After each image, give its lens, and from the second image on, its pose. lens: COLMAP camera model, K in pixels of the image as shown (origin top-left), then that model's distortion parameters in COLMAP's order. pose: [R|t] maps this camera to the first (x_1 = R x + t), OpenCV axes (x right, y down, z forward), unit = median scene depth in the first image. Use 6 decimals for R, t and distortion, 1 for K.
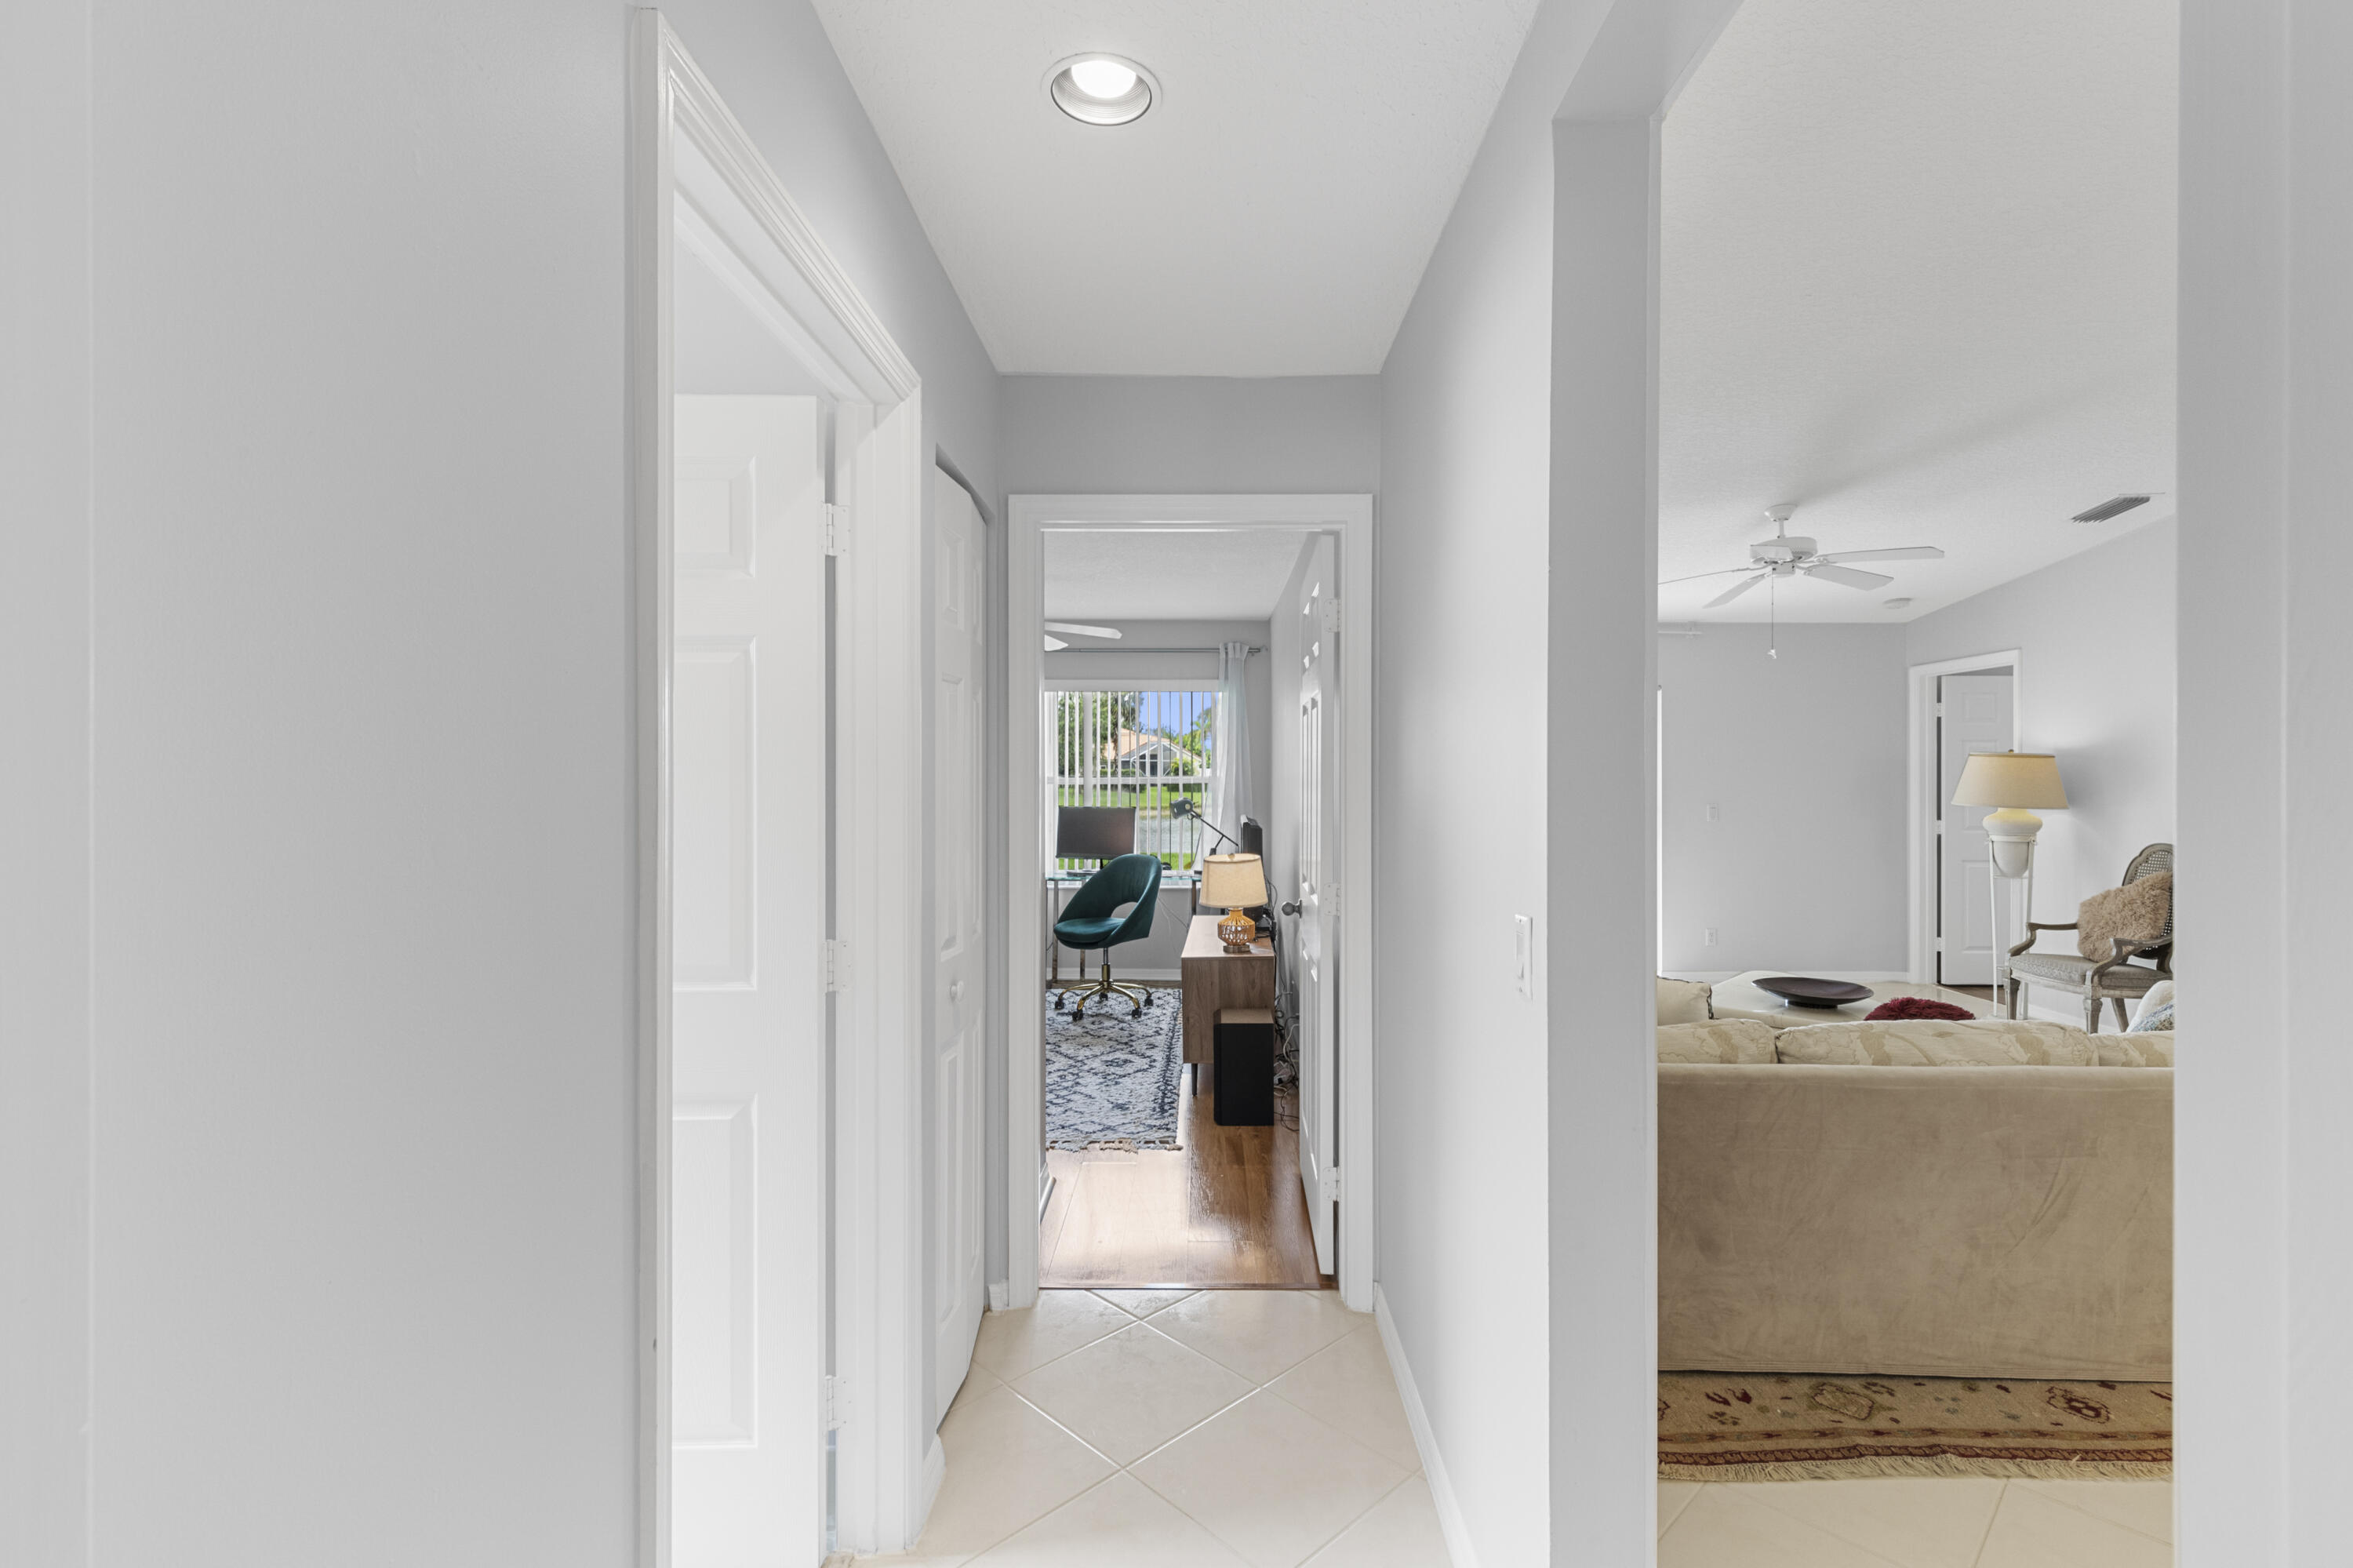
lens RADIAL K [[1056.4, 0, 1188.9], [0, 1056.4, 771.7], [0, 0, 1]] dist [0.007504, -0.003266]
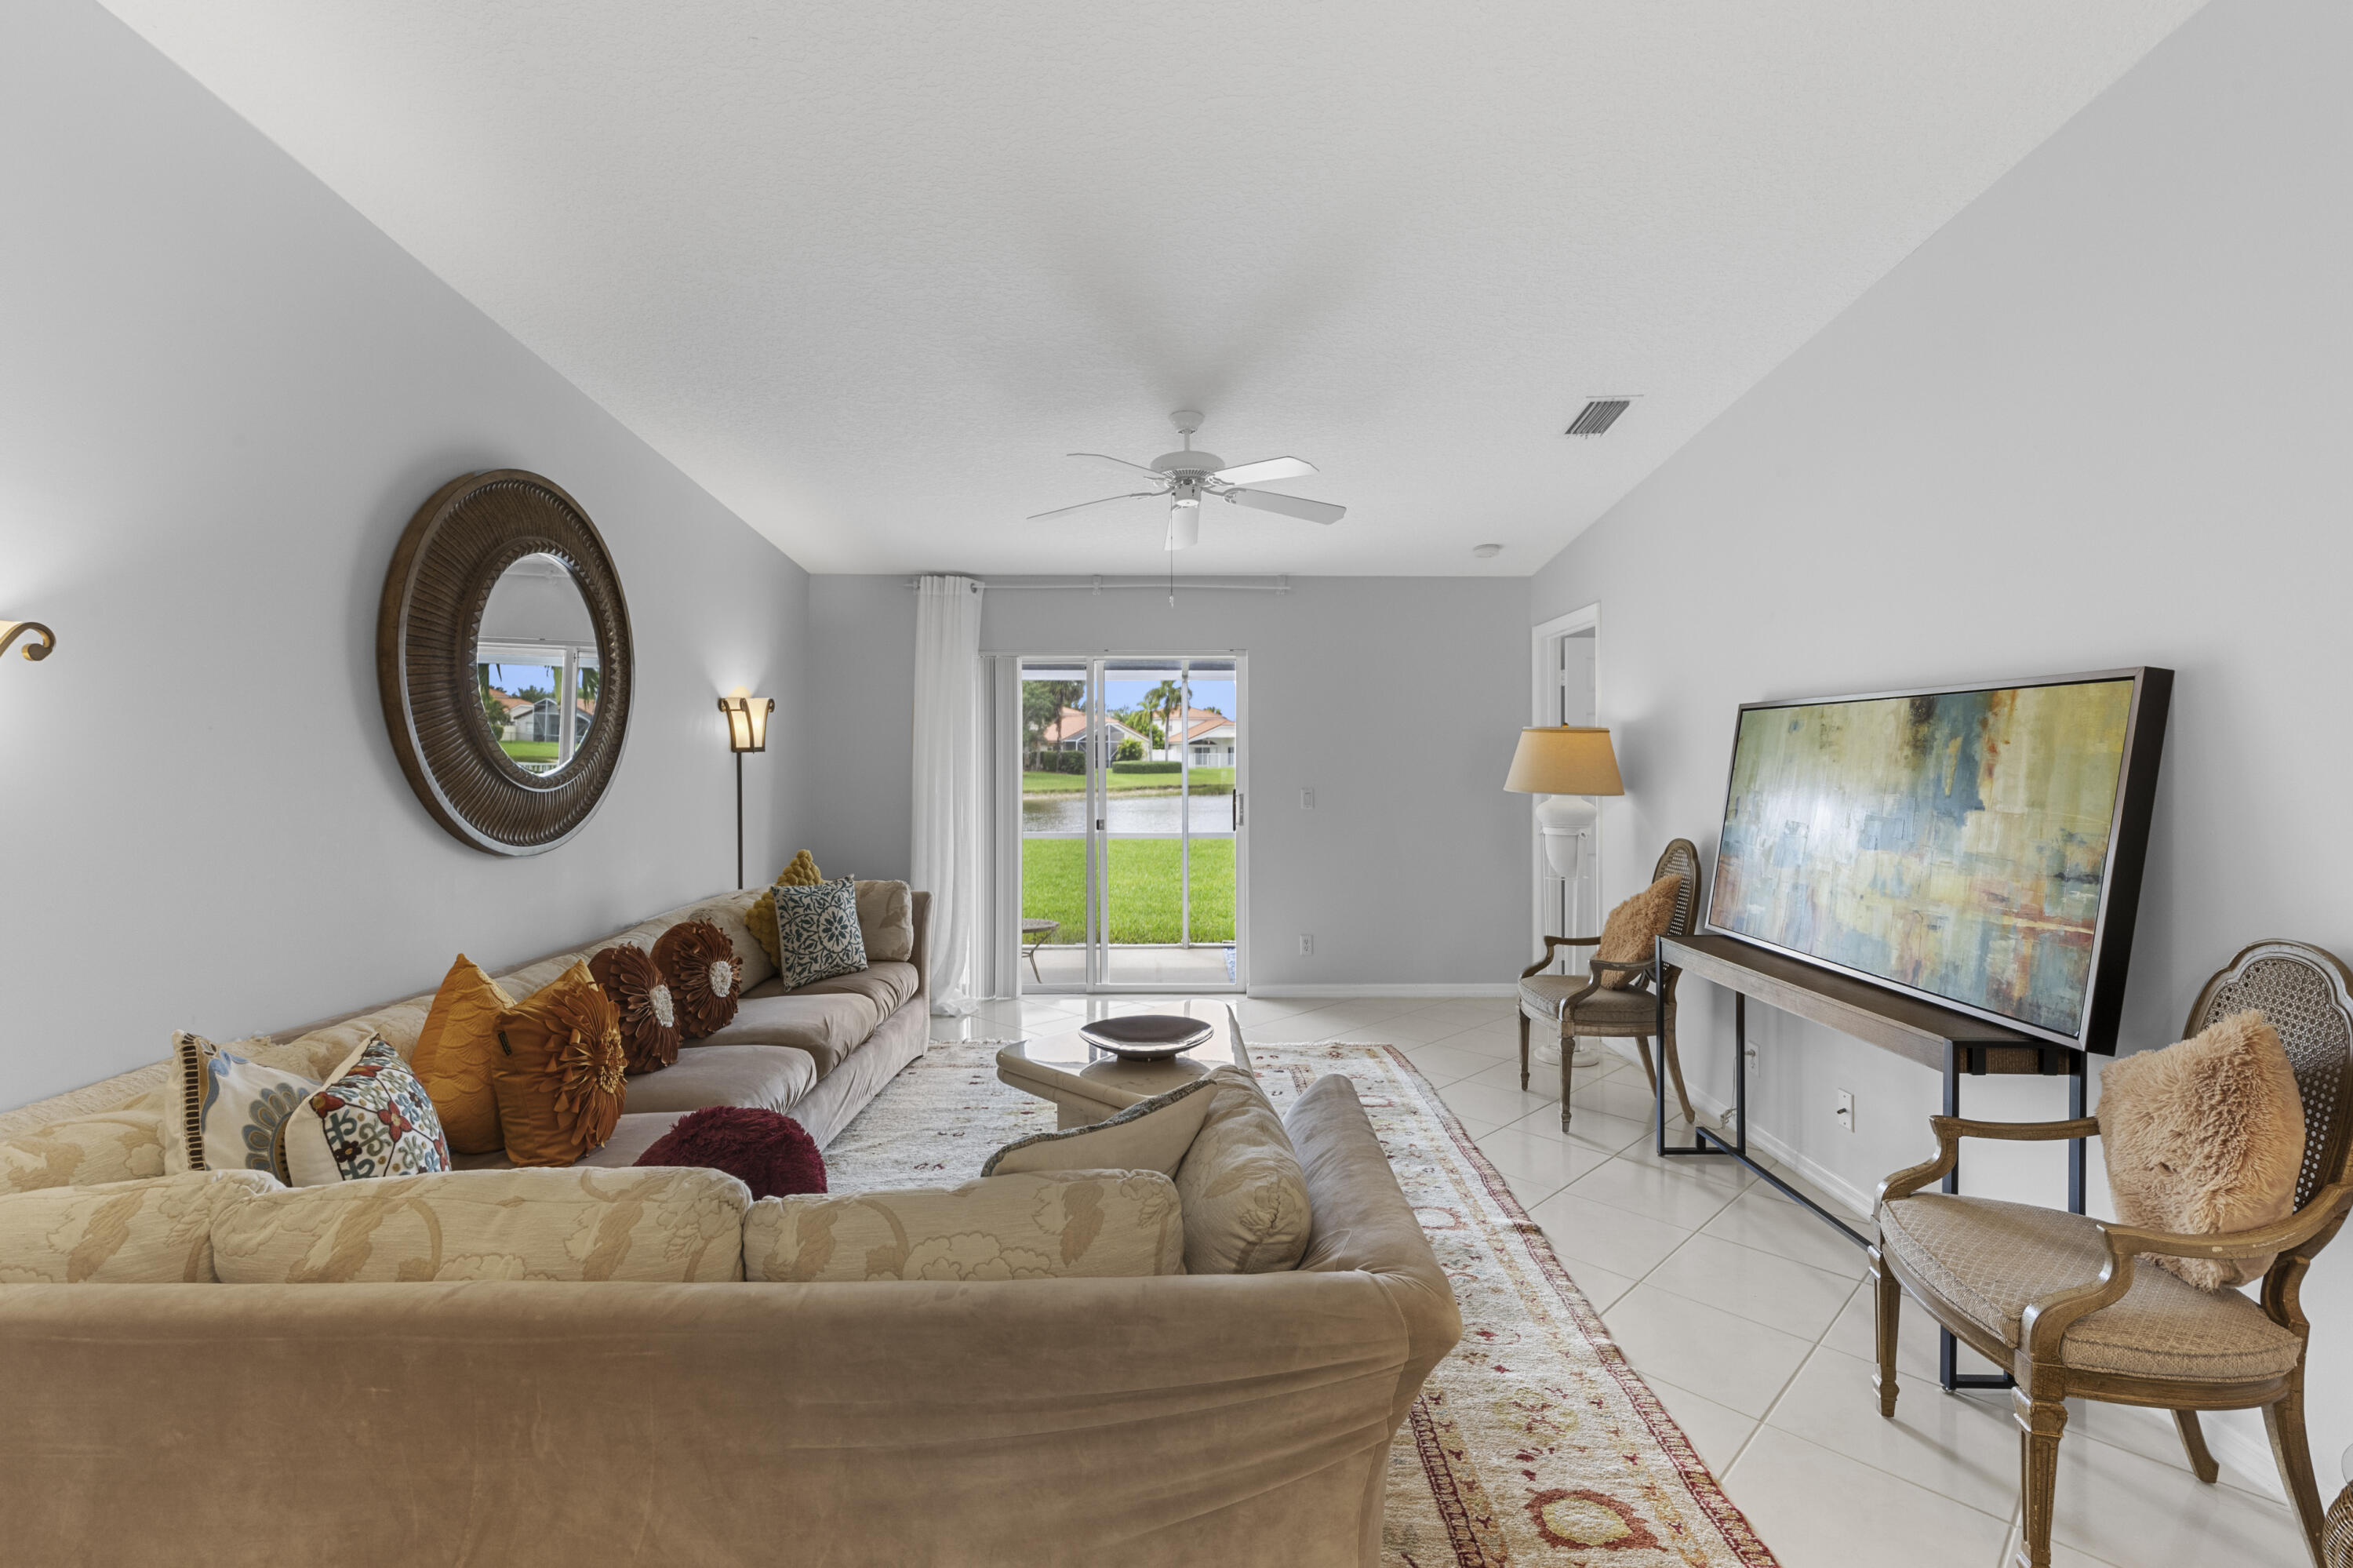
lens RADIAL K [[1056.4, 0, 1186.7], [0, 1056.4, 756.3], [0, 0, 1]] dist [0.007504, -0.003266]
pose [[0.999900, -0.003632, 0.013695, 0.562105], [0.003588, 0.999988, 0.003228, 0.001470], [-0.013707, -0.003178, 0.999901, 0.217463]]
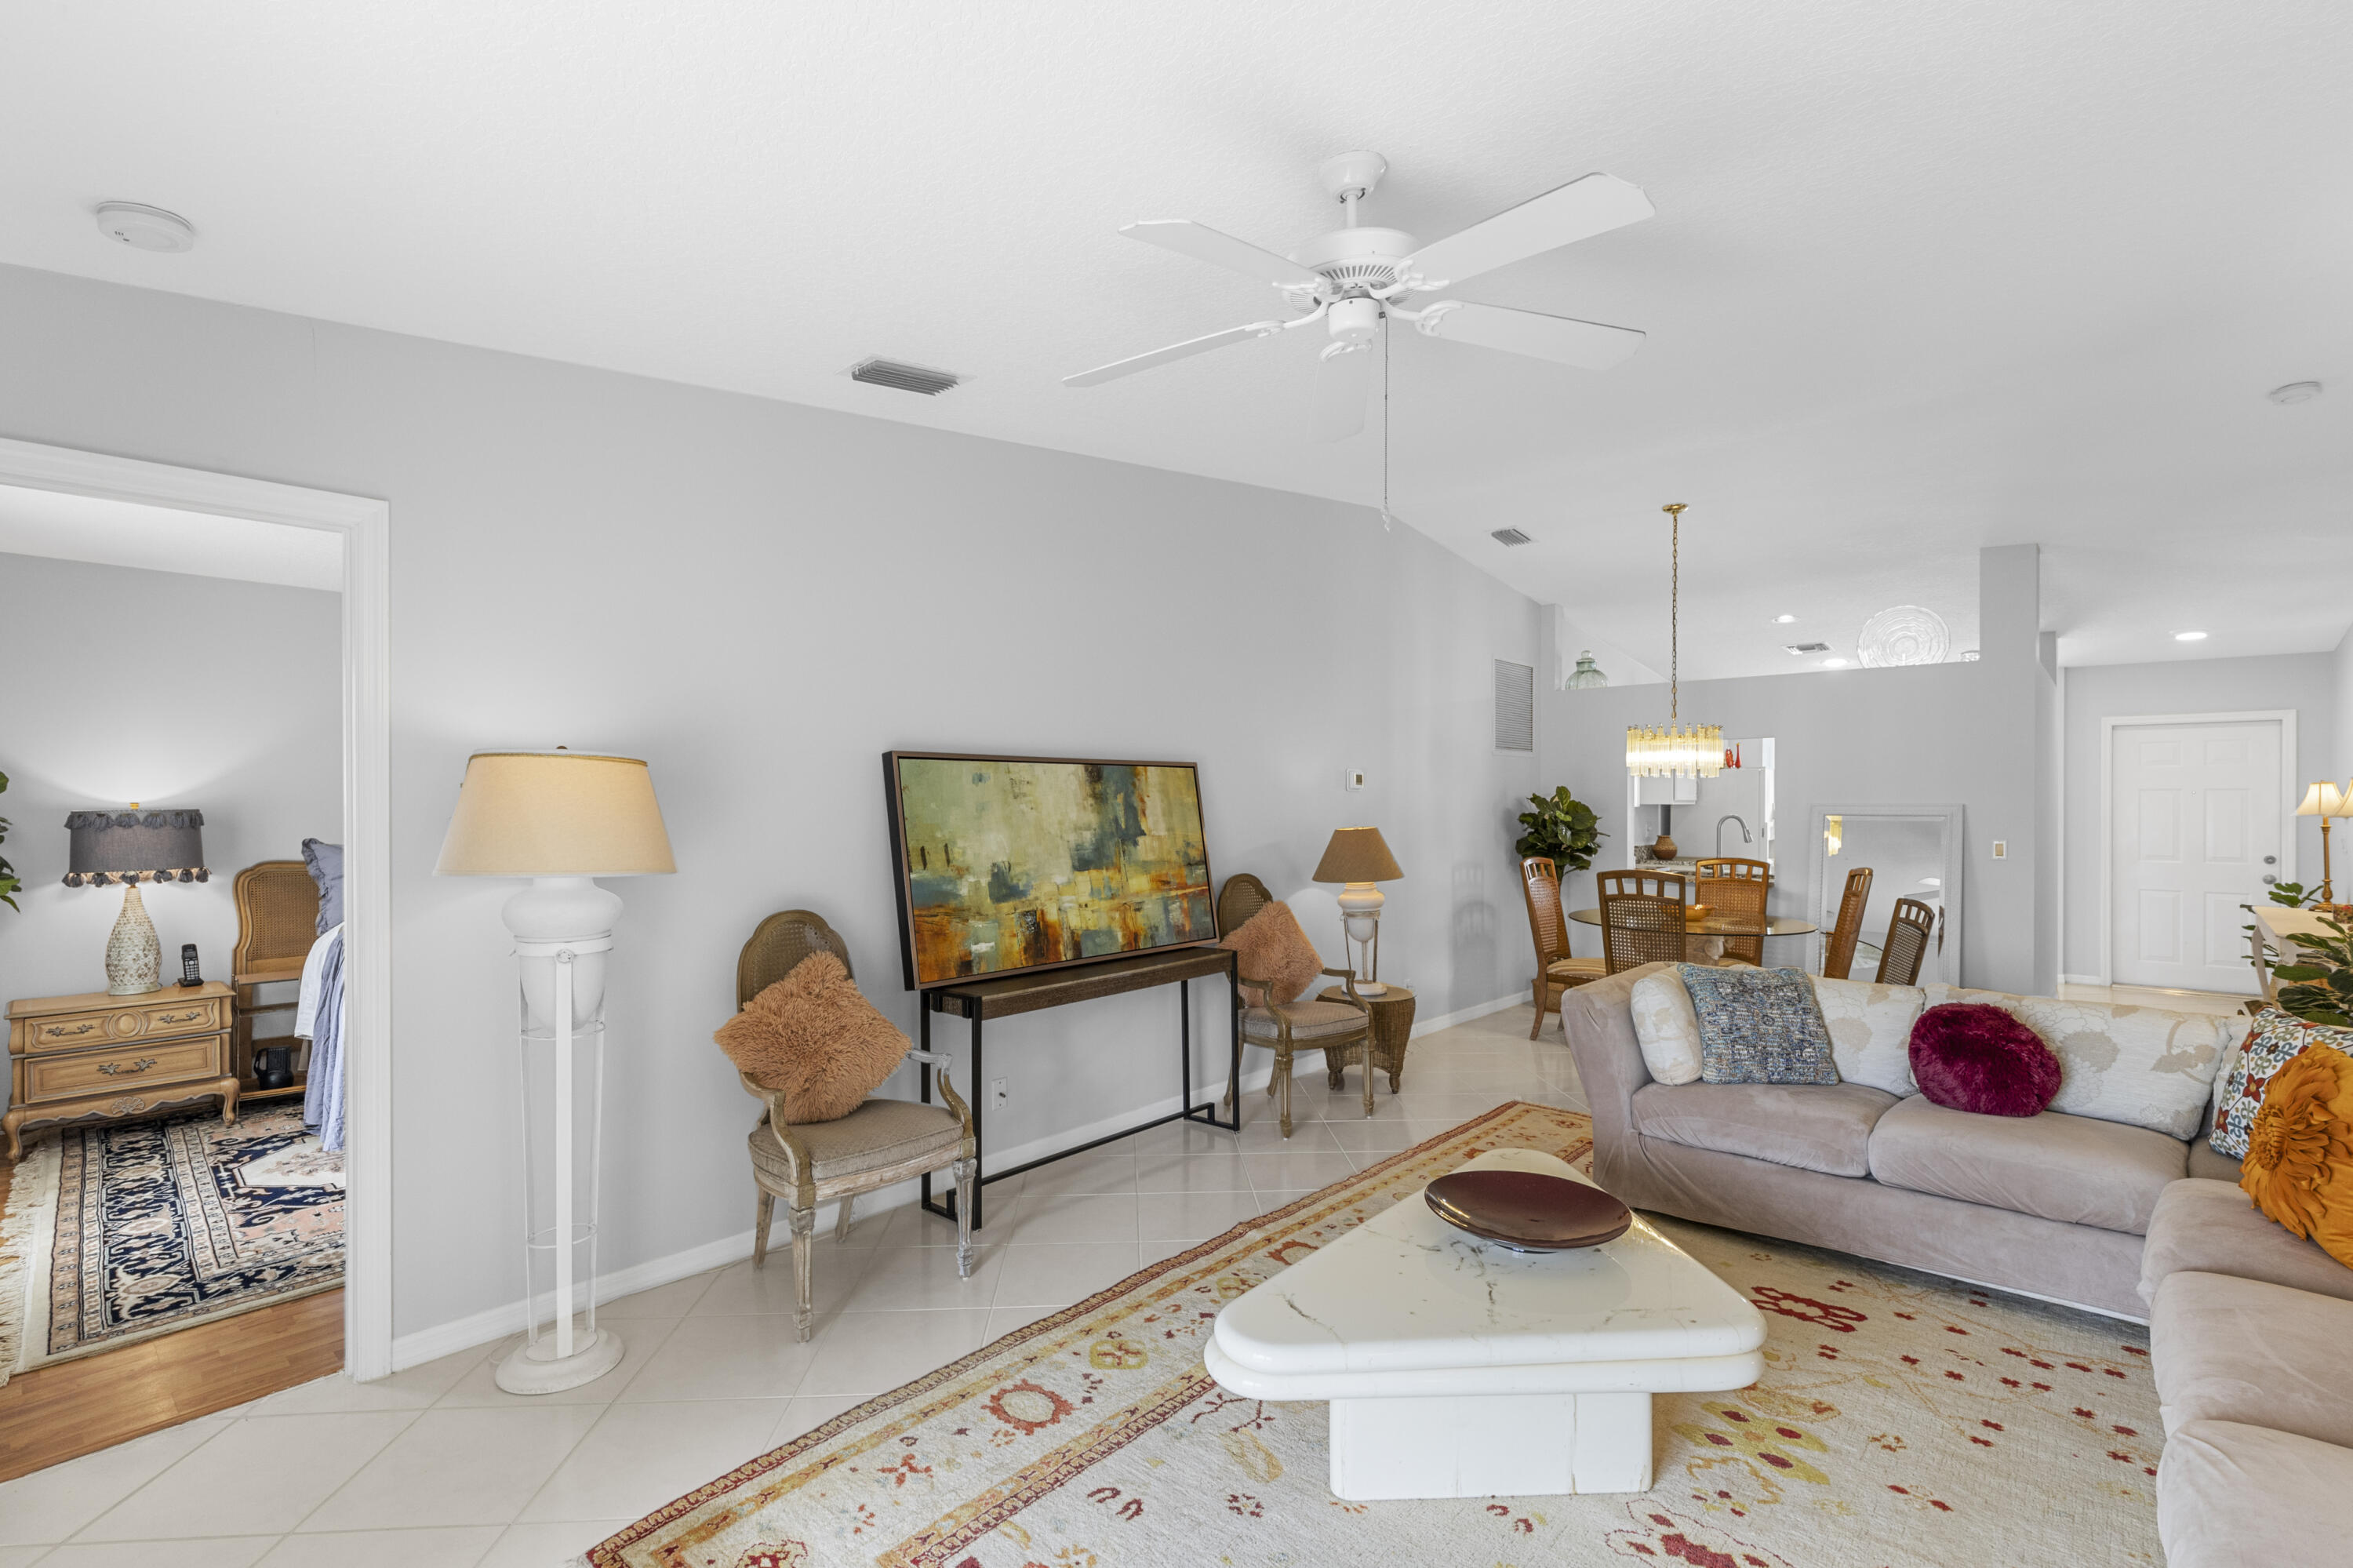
lens RADIAL K [[1056.4, 0, 1168.2], [0, 1056.4, 812.8], [0, 0, 1]] dist [0.007504, -0.003266]
pose [[-0.742291, -0.010189, 0.670000, 0.342002], [-0.003501, 0.999930, 0.011327, 0.001725], [-0.670068, 0.006063, -0.742275, 1.404387]]
